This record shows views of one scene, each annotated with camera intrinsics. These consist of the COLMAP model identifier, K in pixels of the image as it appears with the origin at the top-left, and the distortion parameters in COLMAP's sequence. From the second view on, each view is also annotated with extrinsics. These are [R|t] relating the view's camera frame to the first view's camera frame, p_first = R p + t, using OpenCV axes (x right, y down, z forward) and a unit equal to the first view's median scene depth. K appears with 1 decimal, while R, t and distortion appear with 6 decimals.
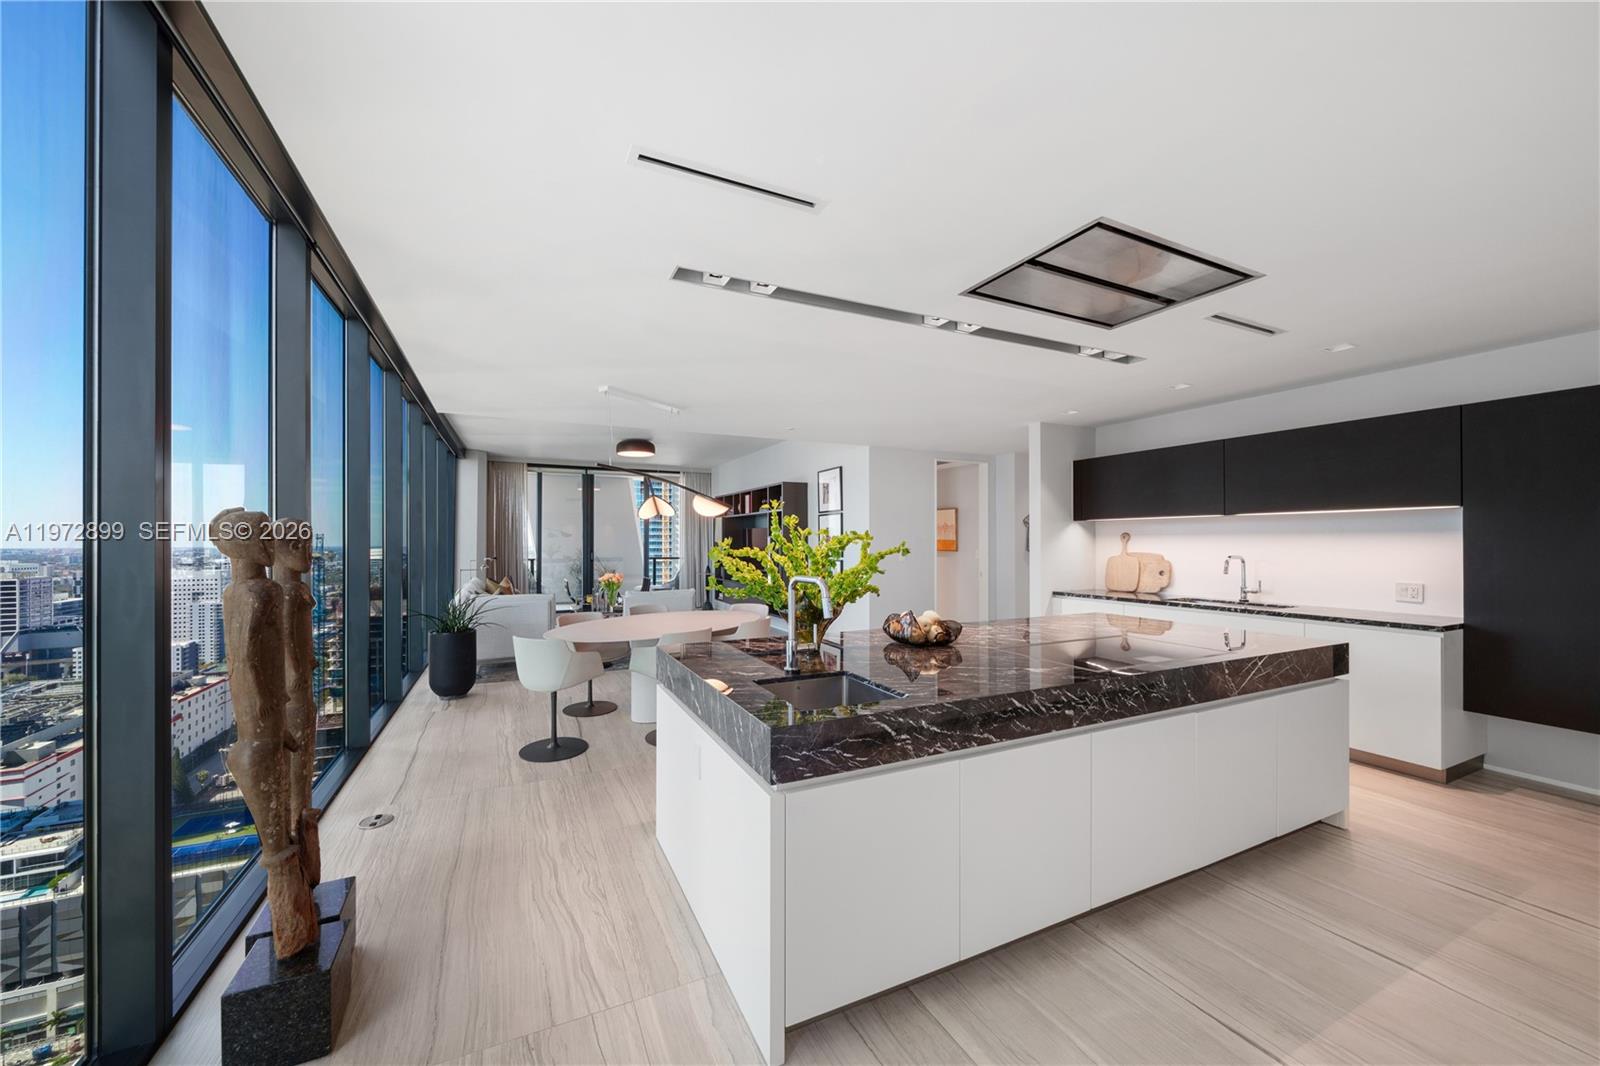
lens RADIAL K [[592.1, 0, 799.1], [0, 592.1, 534.5], [0, 0, 1]] dist [-0.001108, 0.000066]
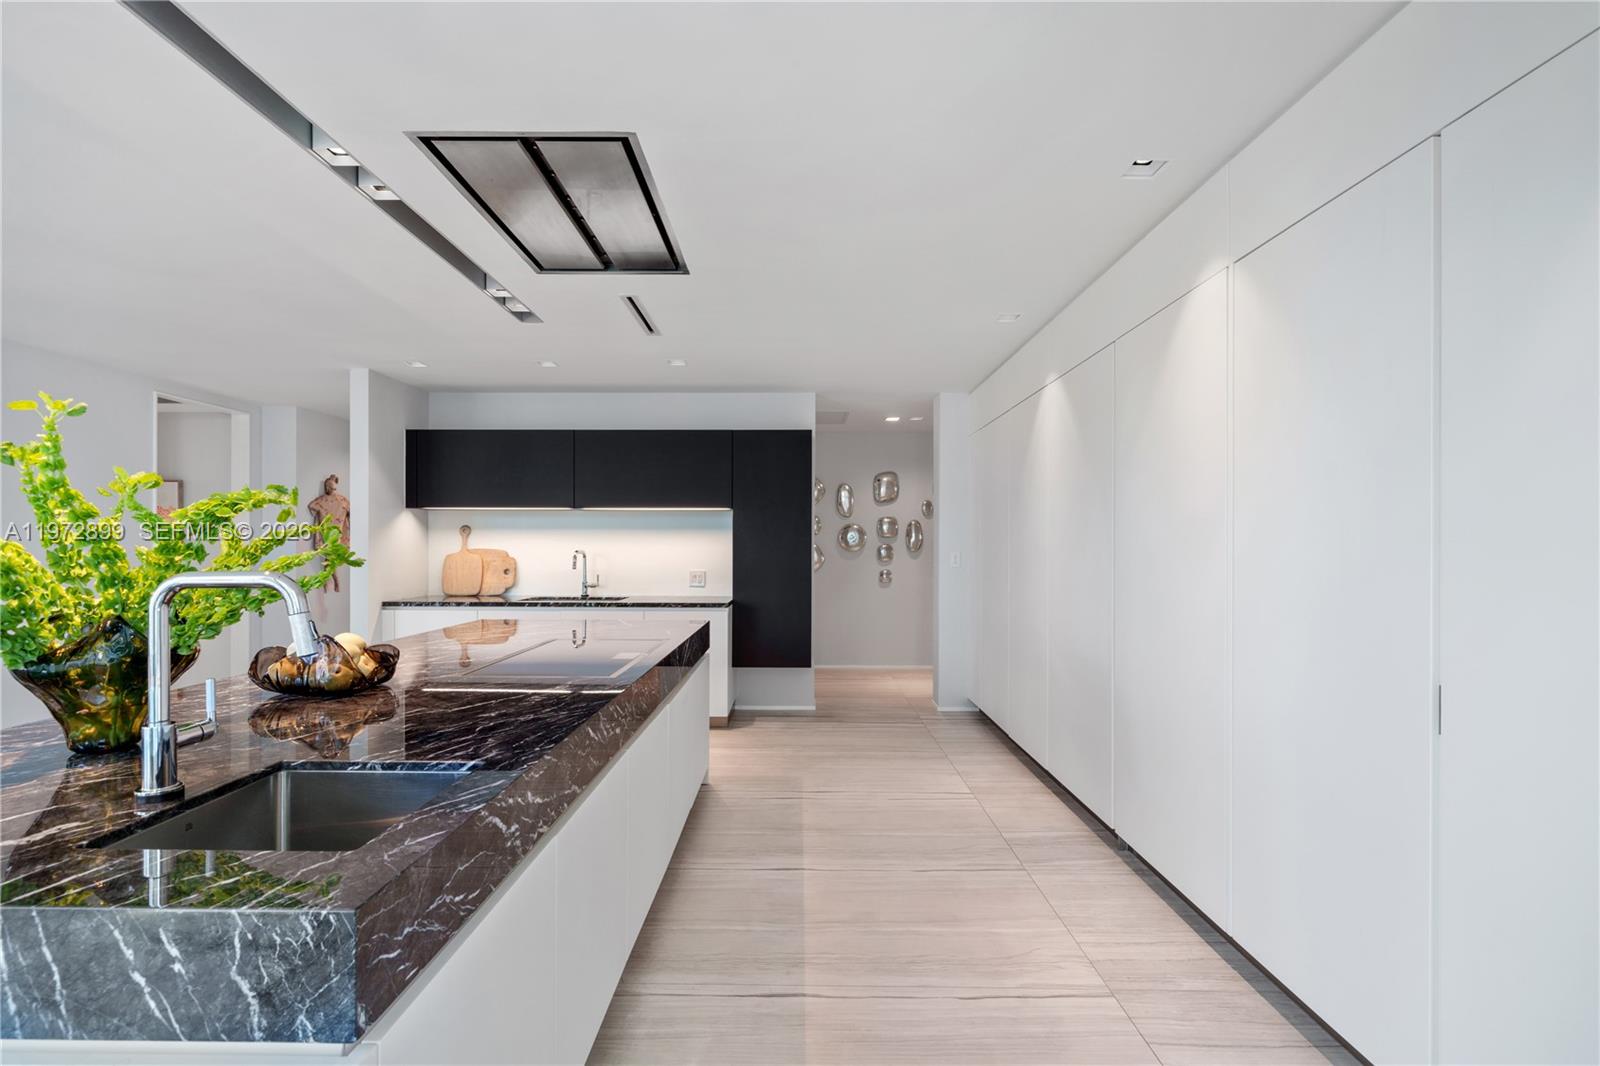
lens RADIAL K [[687.0, 0, 789.8], [0, 687.0, 546.0], [0, 0, 1]] dist [0.000971, -0.000025]
pose [[0.439538, 0.000234, 0.898224, -0.135698], [-0.008068, 0.999961, 0.003687, 0.021946], [-0.898188, -0.008867, 0.439522, 0.188156]]
